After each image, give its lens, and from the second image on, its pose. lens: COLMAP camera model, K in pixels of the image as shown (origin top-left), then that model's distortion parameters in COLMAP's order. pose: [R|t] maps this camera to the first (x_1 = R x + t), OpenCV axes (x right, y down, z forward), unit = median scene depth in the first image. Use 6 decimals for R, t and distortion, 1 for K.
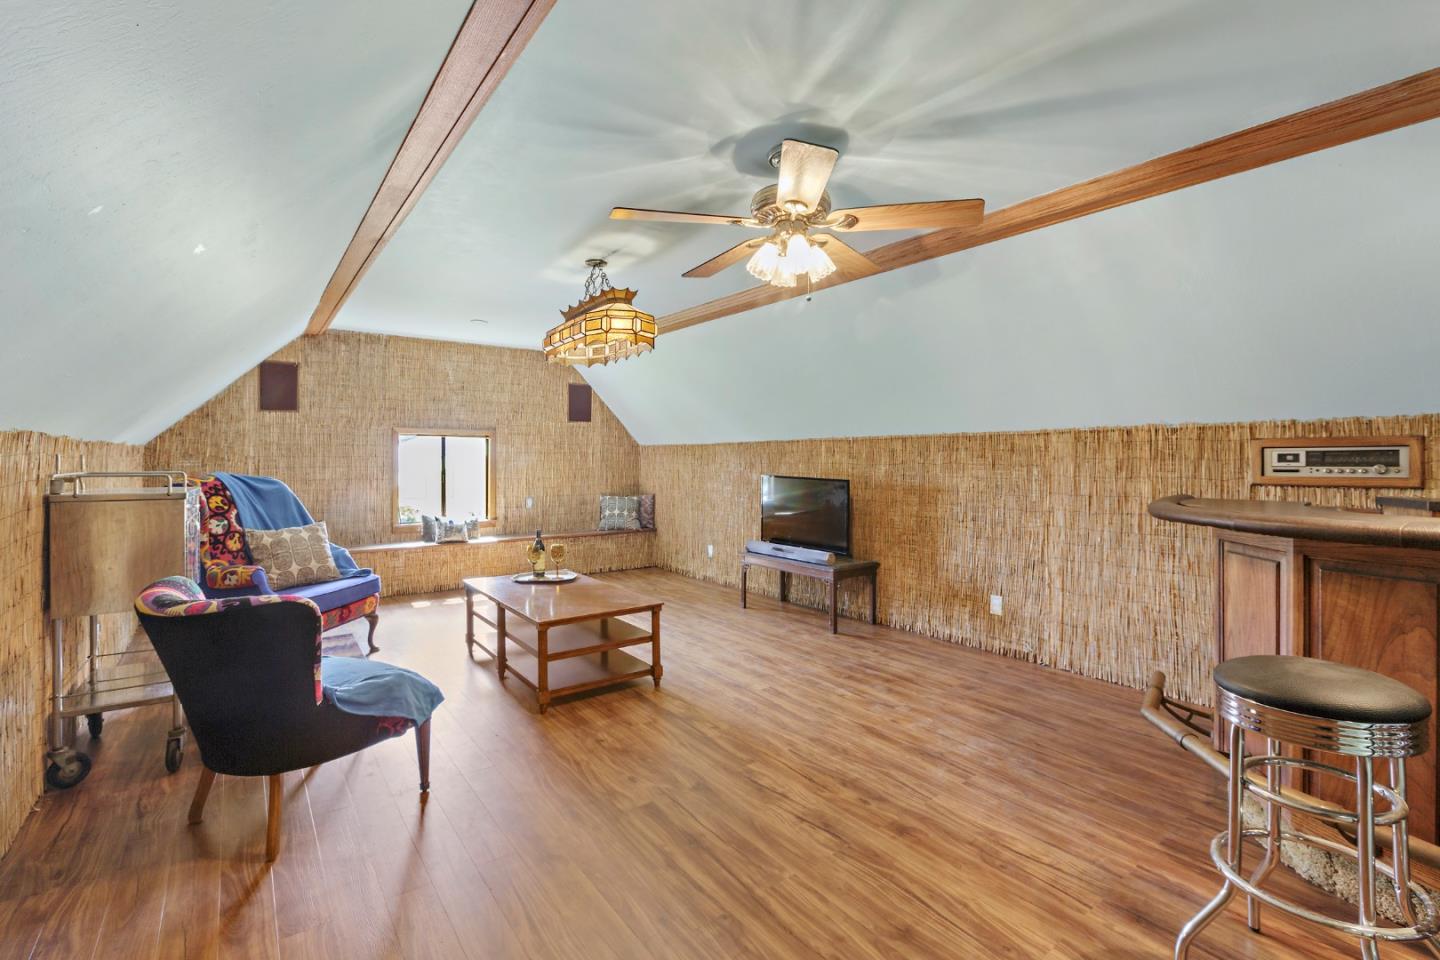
lens RADIAL K [[644.9, 0, 713.5], [0, 644.9, 459.9], [0, 0, 1]] dist [-0.008457, -0.000208]
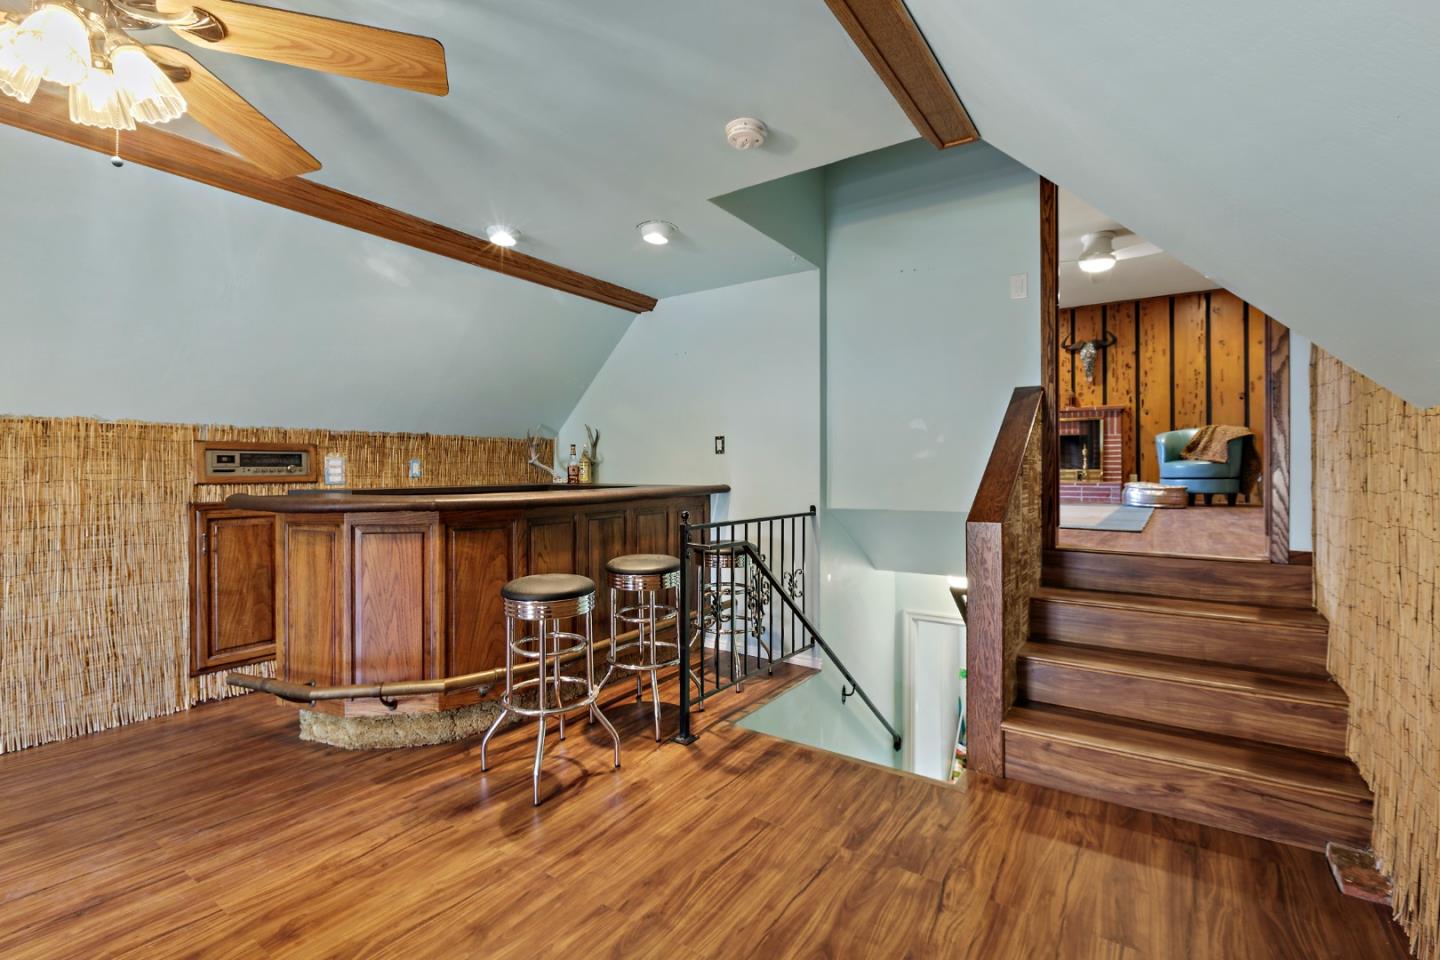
lens RADIAL K [[644.9, 0, 712.9], [0, 644.9, 466.6], [0, 0, 1]] dist [-0.008457, -0.000208]
pose [[-0.321428, 0.000984, 0.946934, -0.428366], [-0.001898, 0.999997, -0.001684, 0.009964], [-0.946932, -0.002339, -0.321425, 0.545673]]
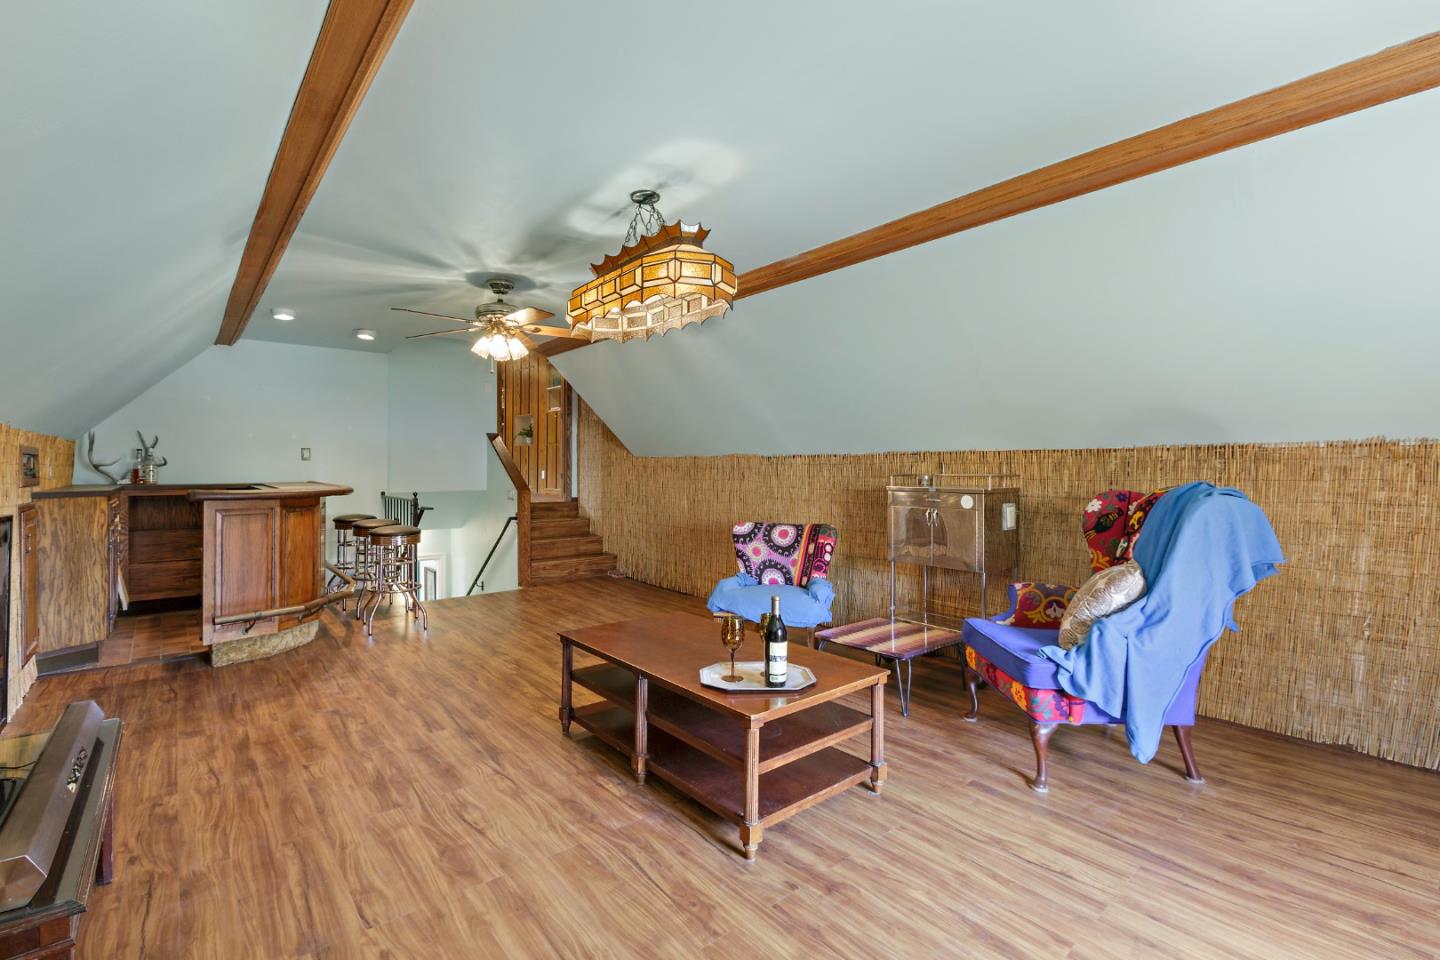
lens RADIAL K [[644.9, 0, 714.1], [0, 644.9, 470.4], [0, 0, 1]] dist [-0.008457, -0.000208]
pose [[-0.998293, -0.000293, -0.058401, -0.271000], [-0.000384, 0.999999, 0.001552, 0.008686], [0.058400, 0.001572, -0.998292, 2.168197]]
